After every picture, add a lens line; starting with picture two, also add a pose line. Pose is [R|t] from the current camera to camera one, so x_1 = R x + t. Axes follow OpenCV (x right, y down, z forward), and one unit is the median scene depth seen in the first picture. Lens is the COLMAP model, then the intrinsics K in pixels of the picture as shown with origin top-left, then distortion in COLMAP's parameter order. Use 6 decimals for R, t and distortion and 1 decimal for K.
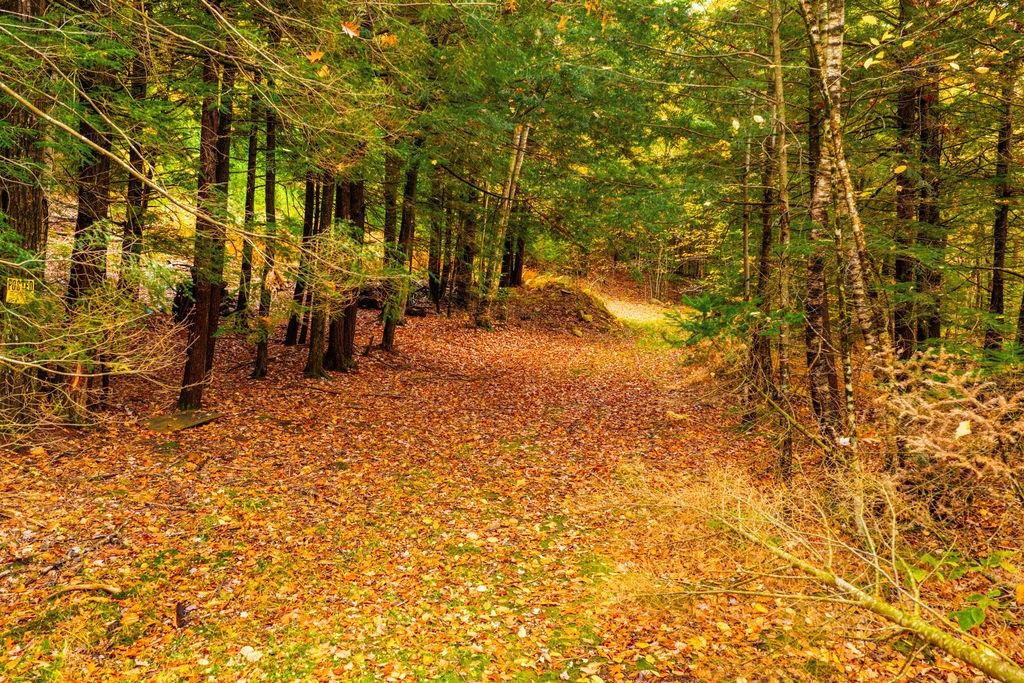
lens RADIAL K [[811.9, 0, 512.0], [0, 811.9, 341.5], [0, 0, 1]] dist [0.003357, 0.002122]
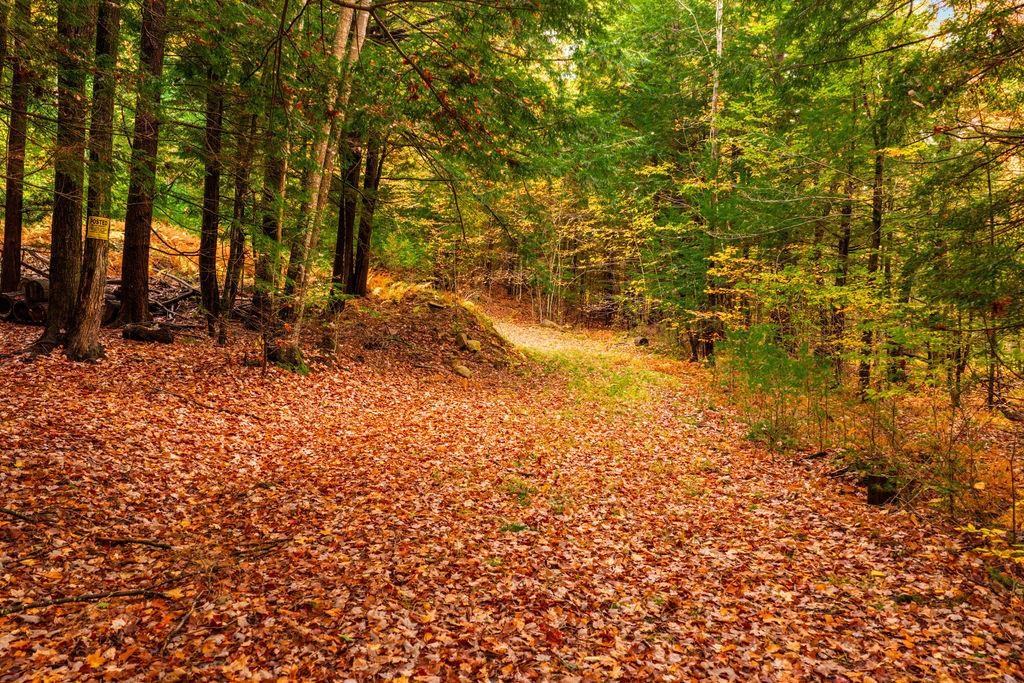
lens RADIAL K [[811.9, 0, 512.0], [0, 811.9, 341.5], [0, 0, 1]] dist [0.003357, 0.002122]
pose [[0.982698, -0.002748, 0.185195, 0.006206], [0.009579, 0.999306, -0.036000, -0.008816], [-0.184967, 0.037151, 0.982042, 0.368560]]
